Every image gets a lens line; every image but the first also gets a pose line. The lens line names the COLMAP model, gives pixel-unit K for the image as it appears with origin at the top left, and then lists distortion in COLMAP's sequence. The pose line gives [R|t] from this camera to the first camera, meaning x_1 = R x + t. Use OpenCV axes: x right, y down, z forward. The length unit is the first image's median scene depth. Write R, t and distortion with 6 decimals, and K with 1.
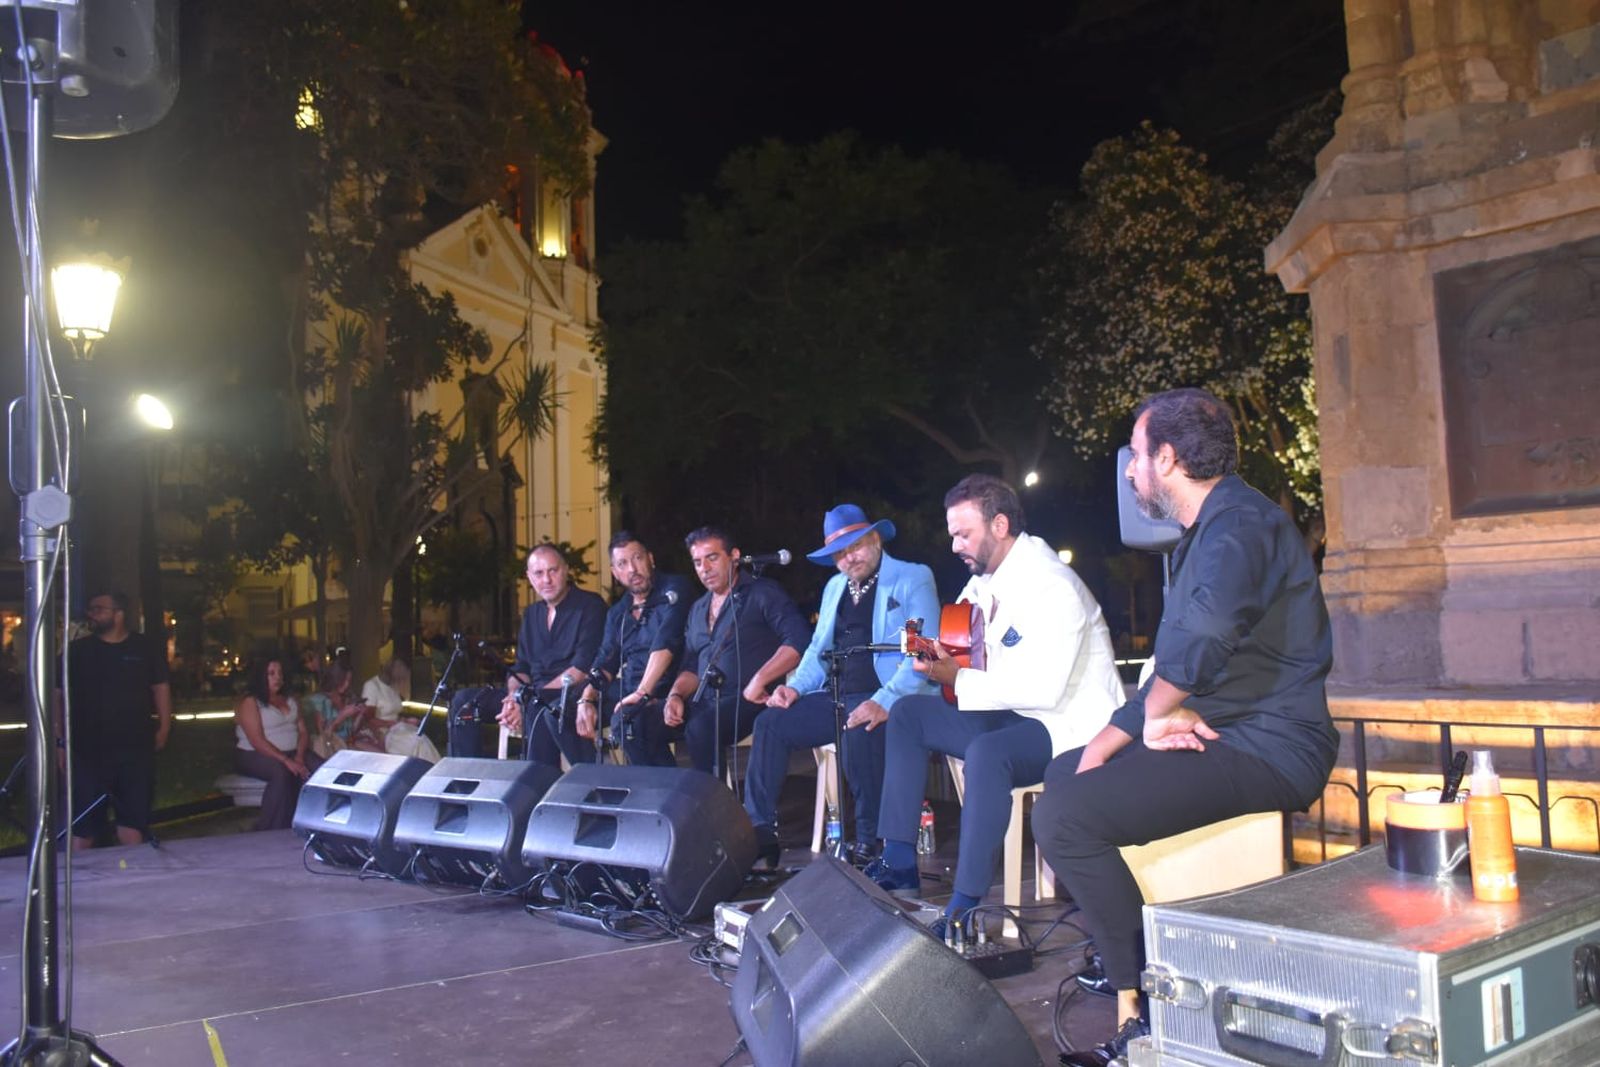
lens RADIAL K [[1306.5, 0, 800.0], [0, 1306.5, 533.5], [0, 0, 1]] dist [-0.035382, 0.000414]
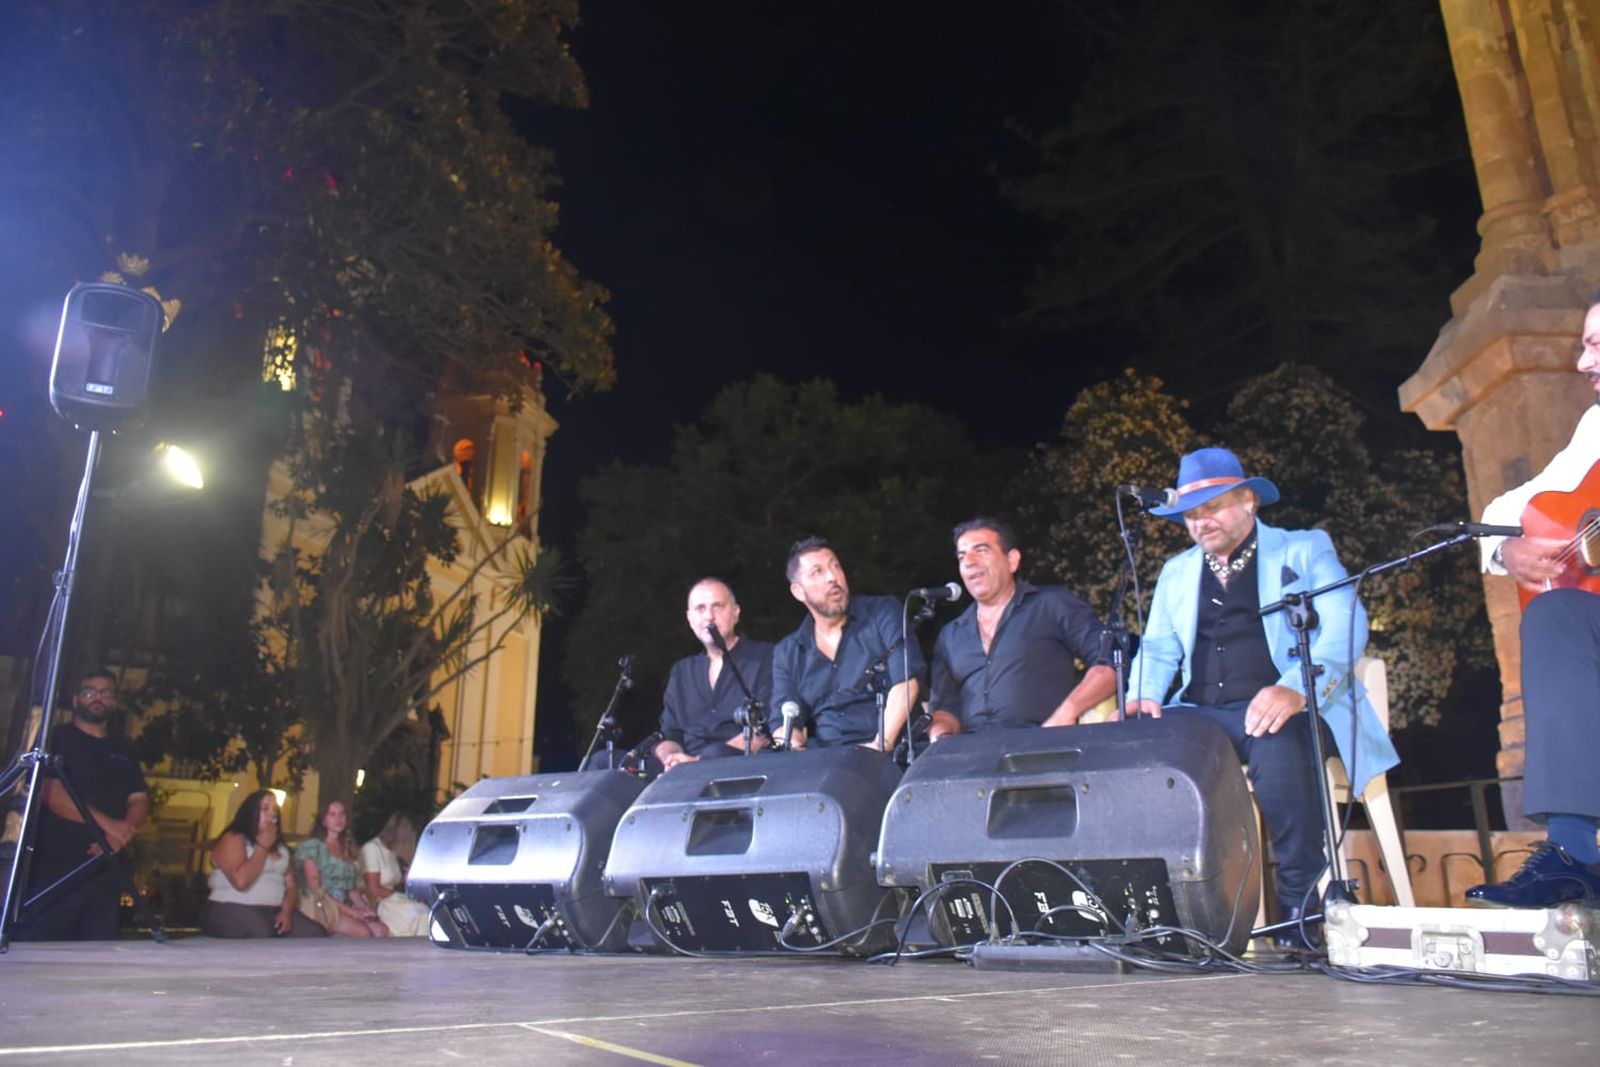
lens RADIAL K [[1208.0, 0, 800.0], [0, 1208.0, 533.5], [0, 0, 1]] dist [-0.022604, 0.001189]
pose [[0.995588, 0.057084, 0.074465, -0.069791], [-0.038488, 0.972254, -0.230738, 0.052620], [-0.085571, 0.226854, 0.970162, 0.096192]]
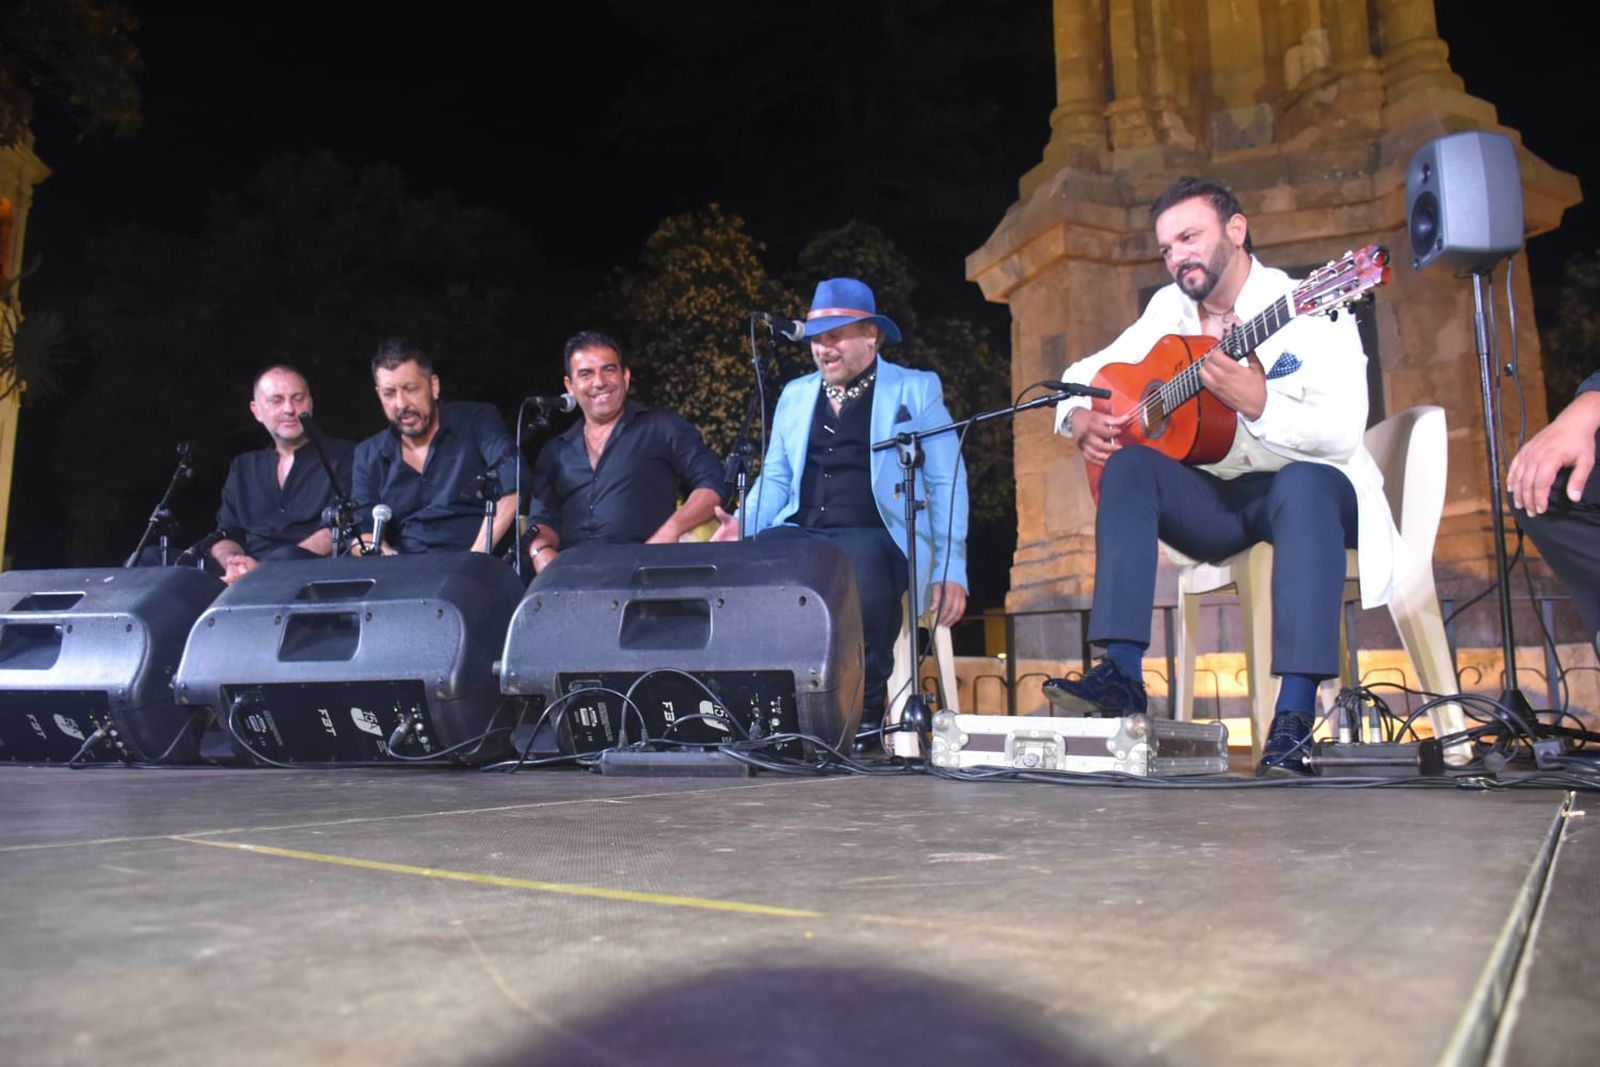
lens RADIAL K [[1208.0, 0, 800.0], [0, 1208.0, 533.5], [0, 0, 1]] dist [-0.022604, 0.001189]
pose [[0.893595, 0.100387, 0.437505, -0.078545], [-0.059234, 0.992520, -0.106754, 0.054144], [-0.444949, 0.069480, 0.892857, 0.102269]]
